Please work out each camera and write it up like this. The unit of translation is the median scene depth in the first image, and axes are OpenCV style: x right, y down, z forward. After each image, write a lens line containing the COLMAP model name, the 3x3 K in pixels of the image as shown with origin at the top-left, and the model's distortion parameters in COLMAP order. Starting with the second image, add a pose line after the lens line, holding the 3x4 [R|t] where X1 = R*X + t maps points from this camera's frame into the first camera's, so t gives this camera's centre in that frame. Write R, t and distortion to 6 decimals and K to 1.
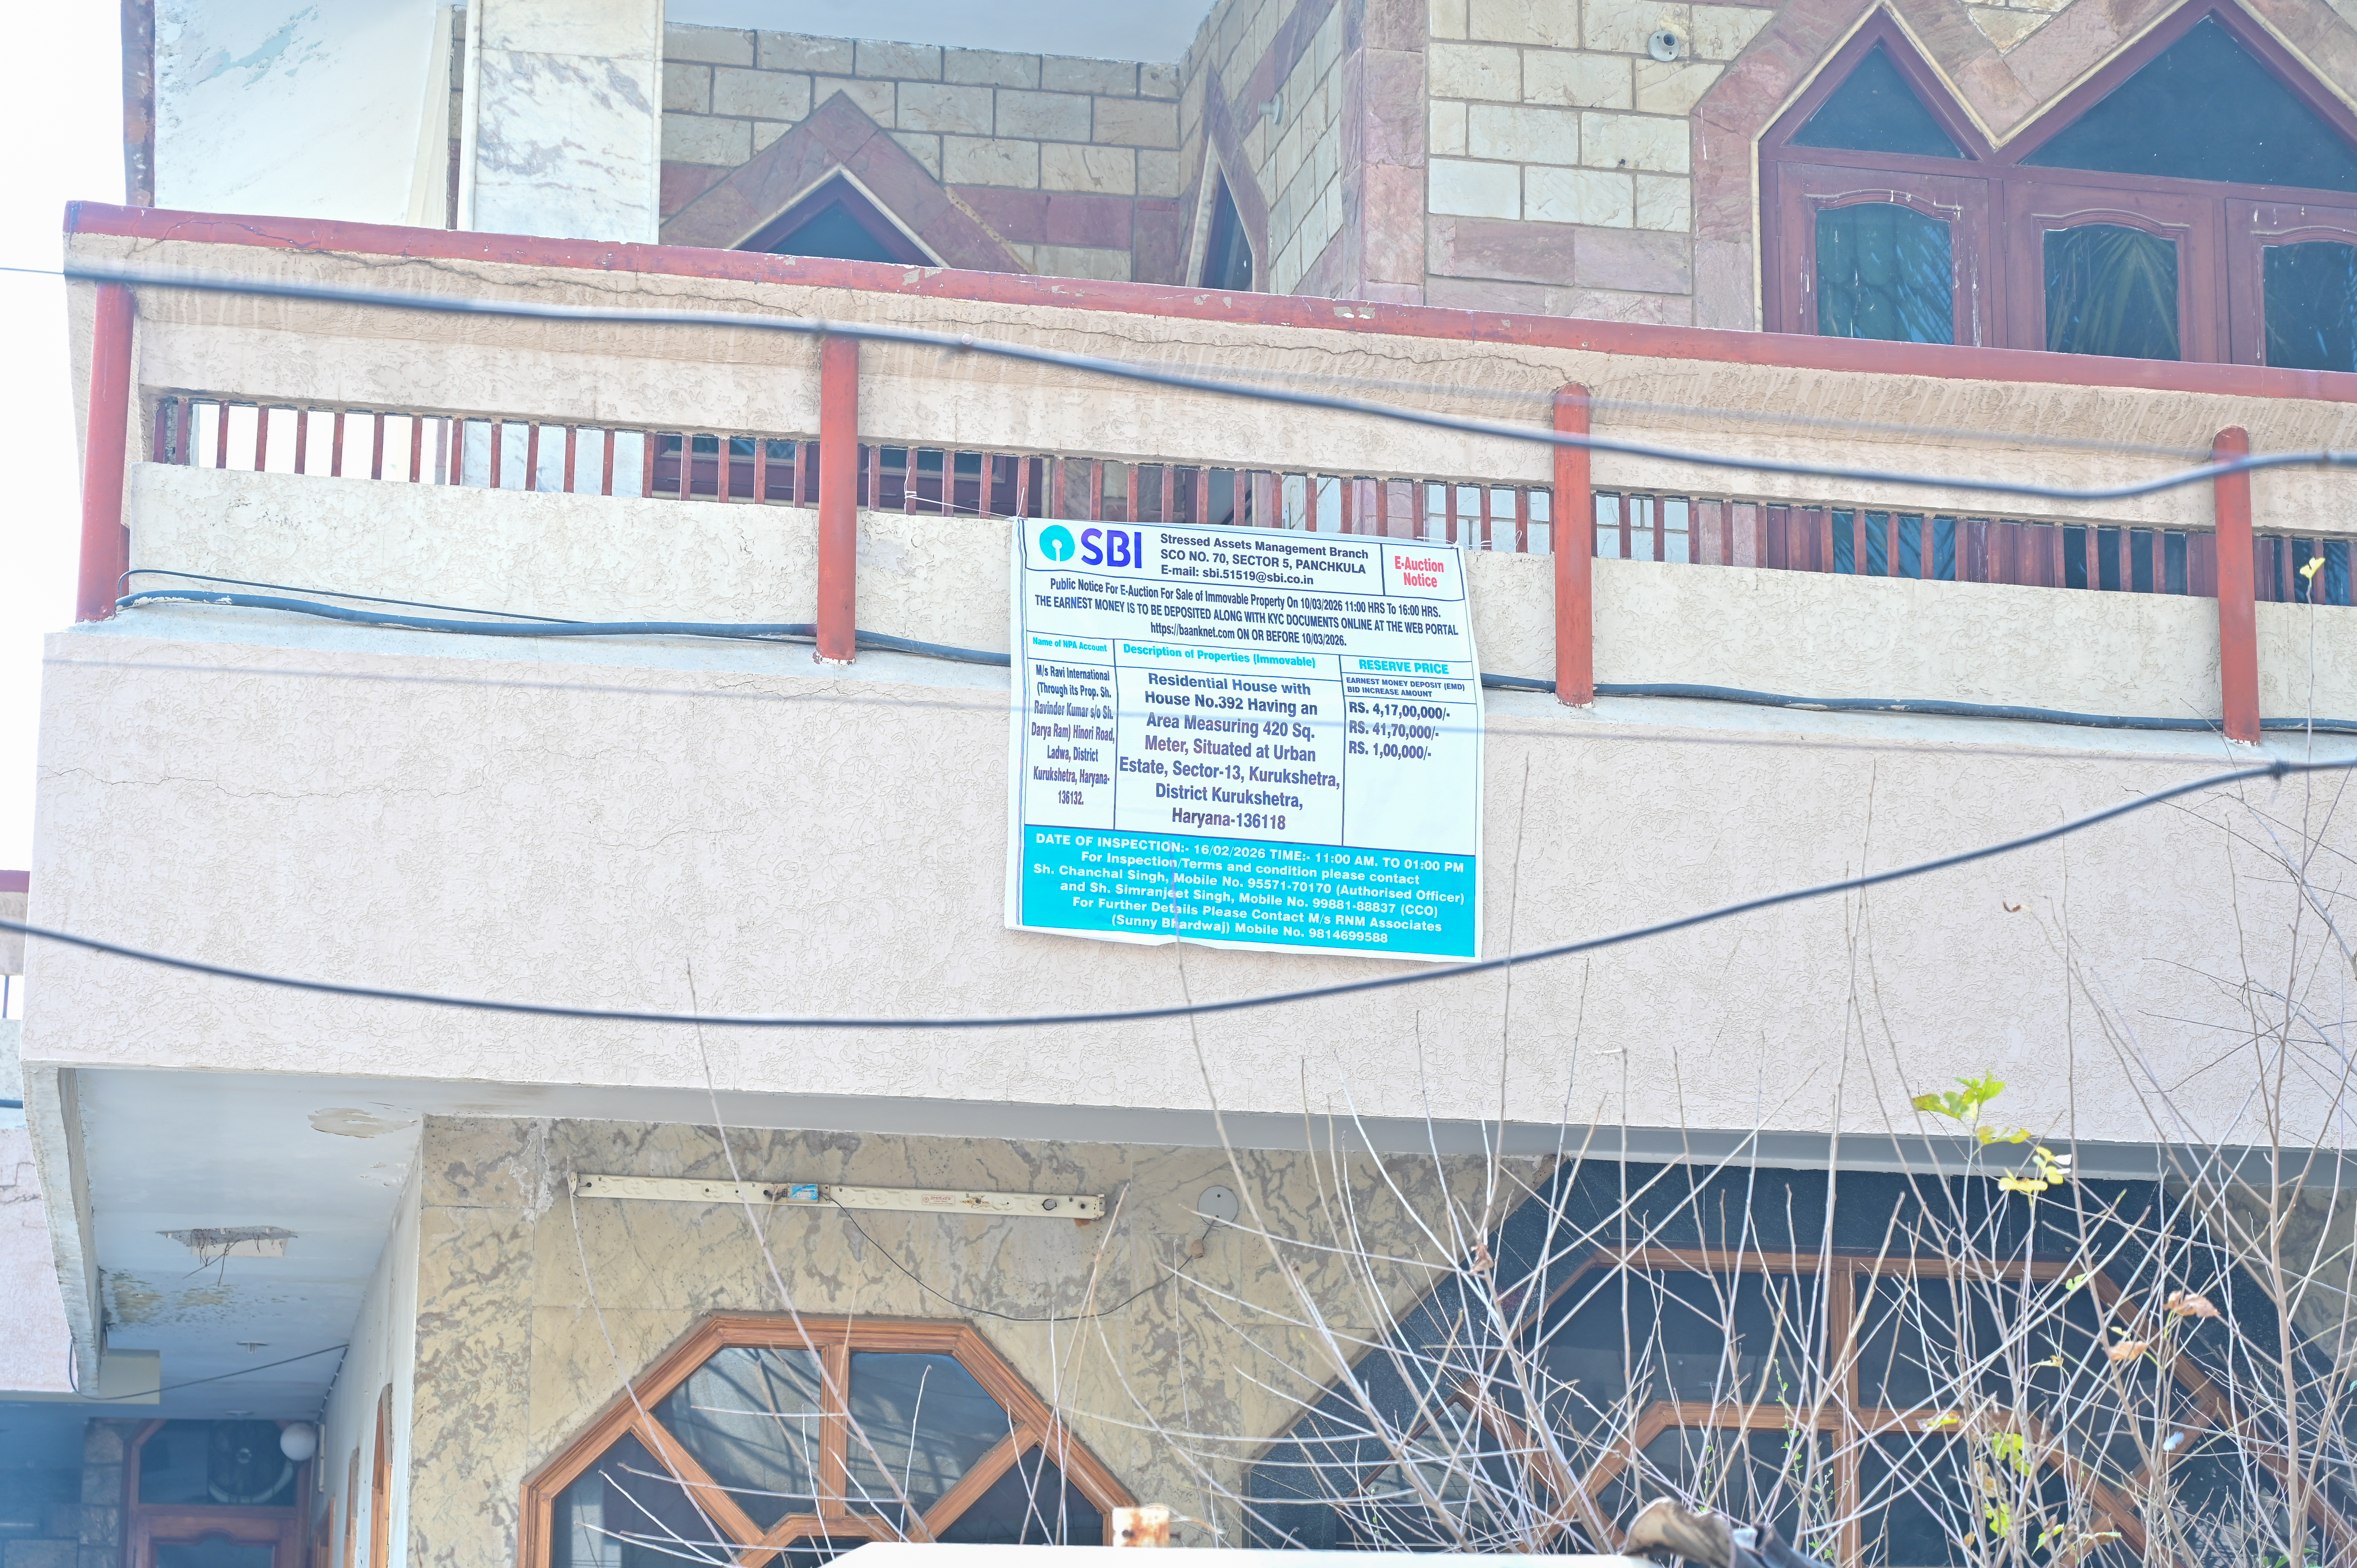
lens RADIAL K [[4793.0, 0, 1178.5], [0, 4793.0, 785.7], [0, 0, 1]] dist [0.009695, 0.000000]
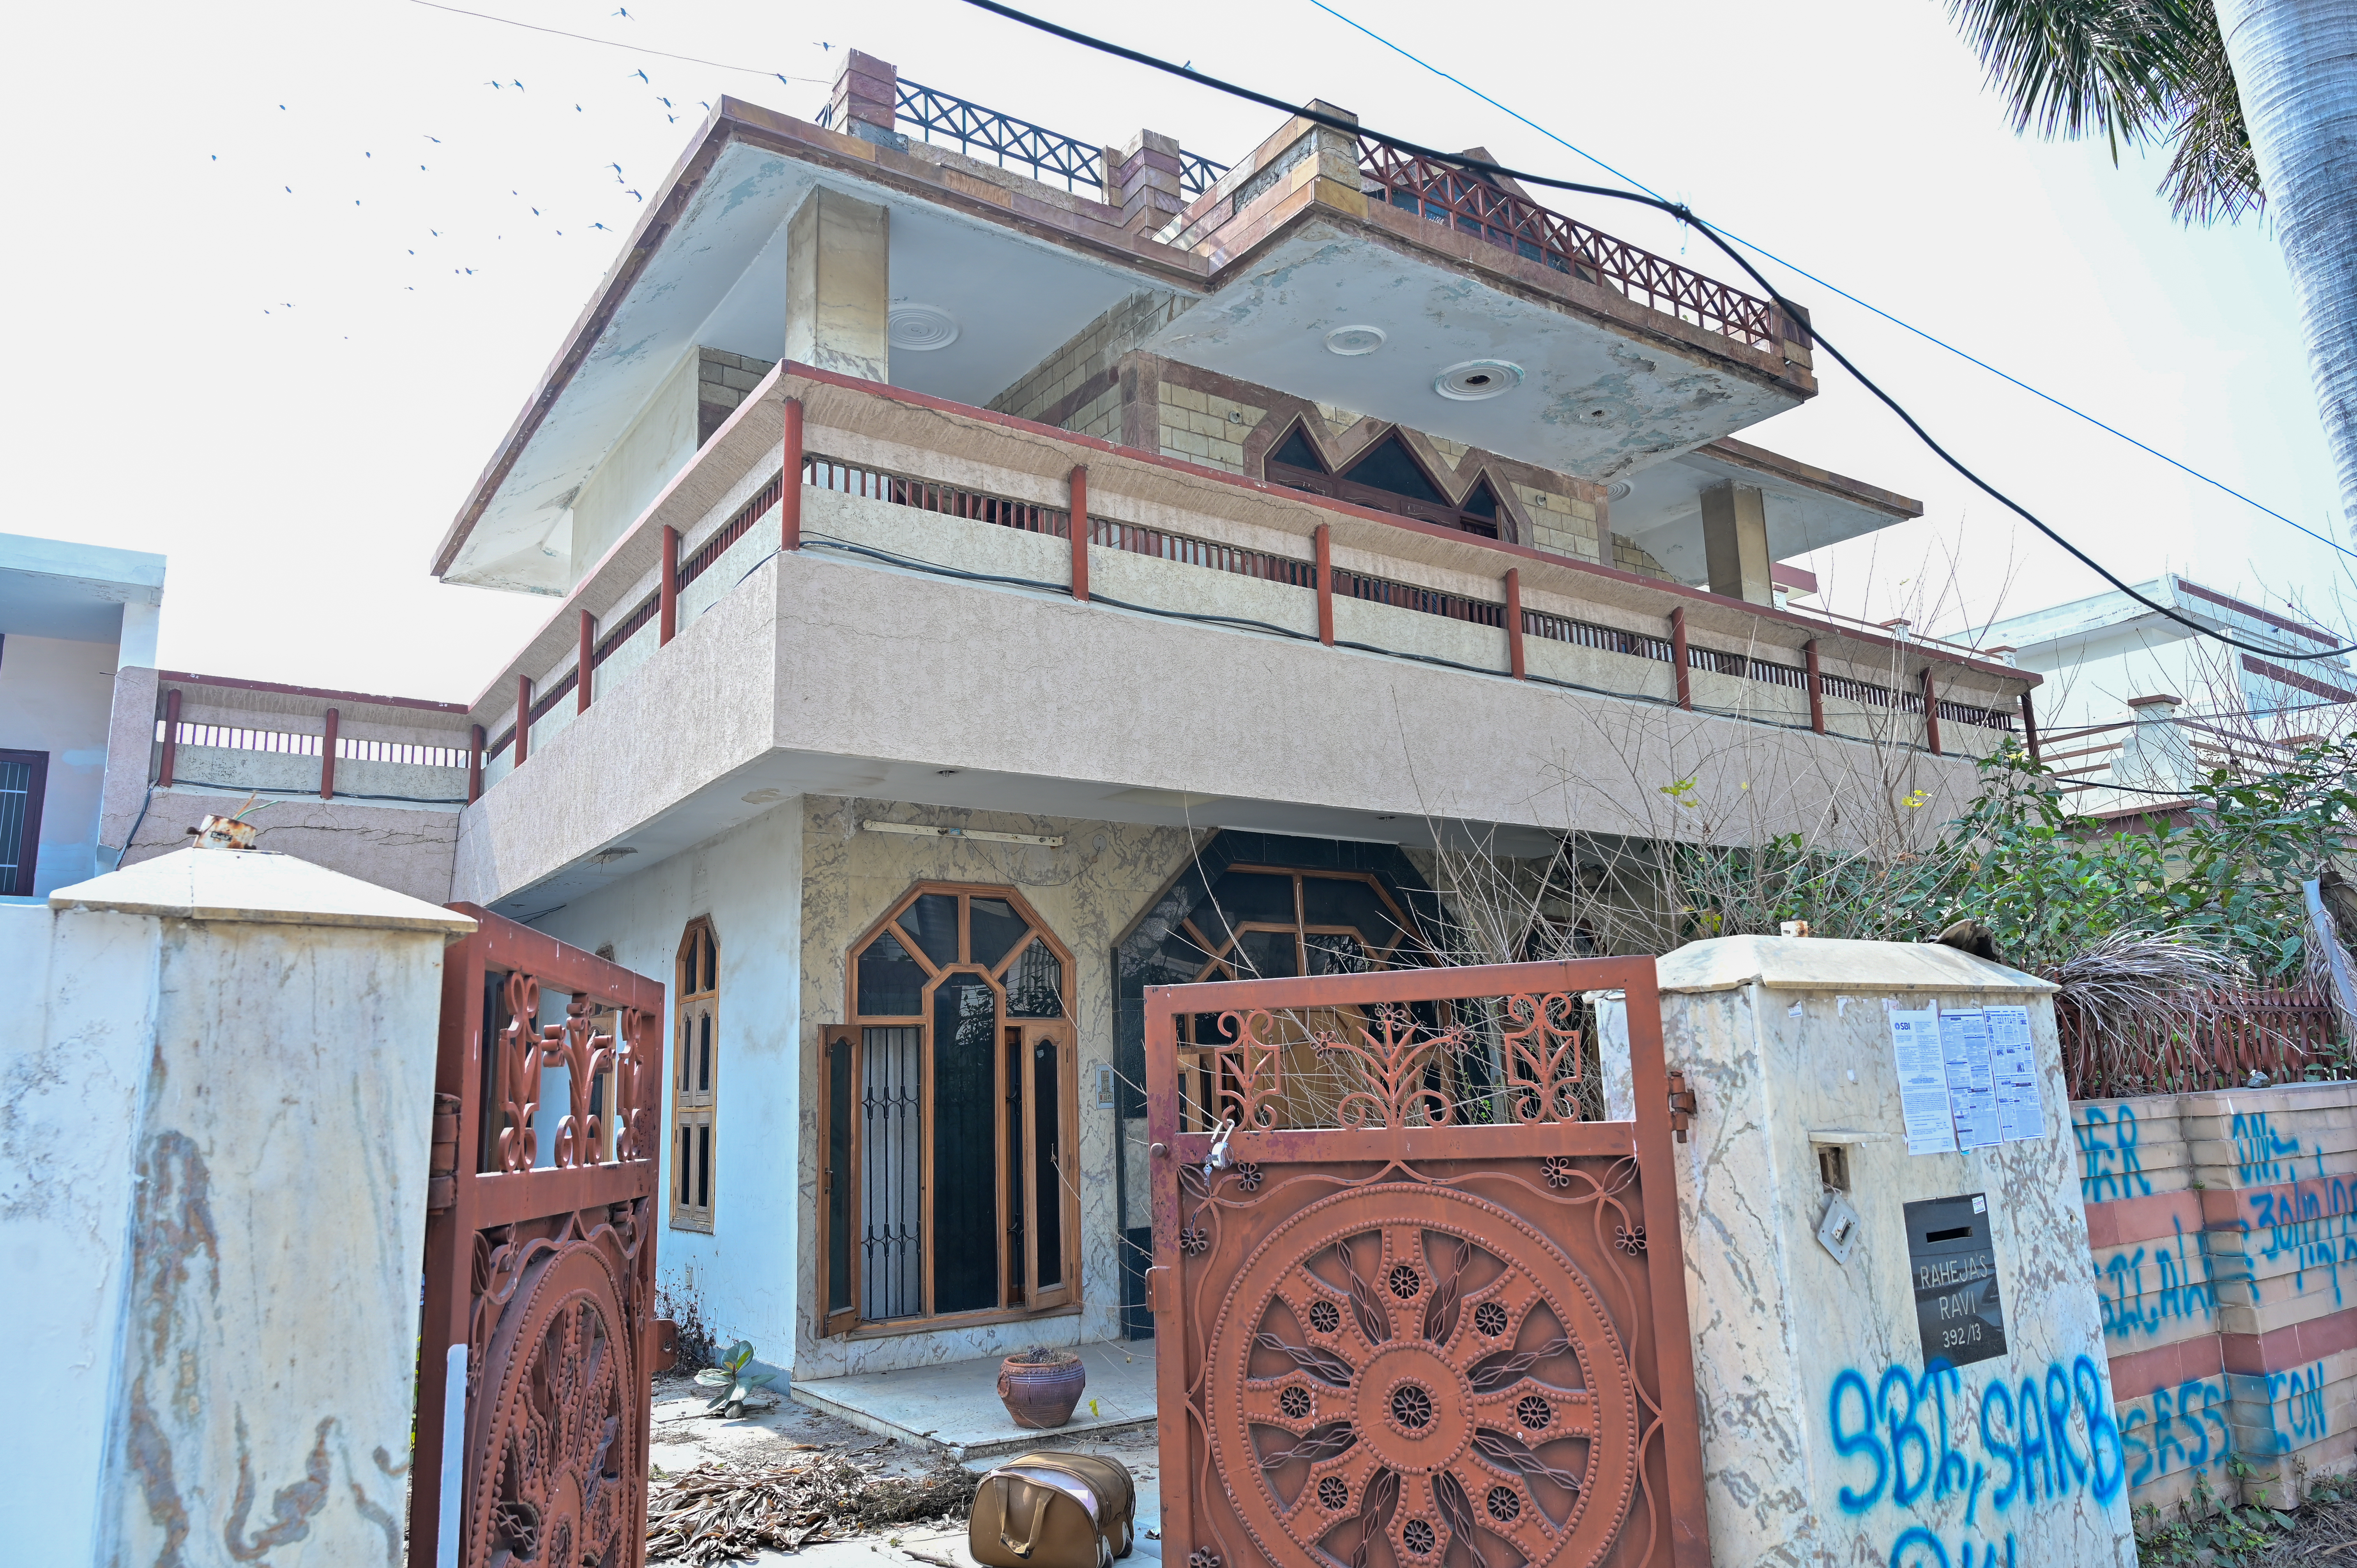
lens RADIAL K [[1556.7, 0, 1178.4], [0, 1556.7, 778.4], [0, 0, 1]] dist [-0.007949, -0.001573]
pose [[0.917511, 0.043352, 0.395341, -0.291424], [-0.049133, 0.998782, 0.004504, 0.049509], [-0.394665, -0.023556, 0.918523, 0.233840]]
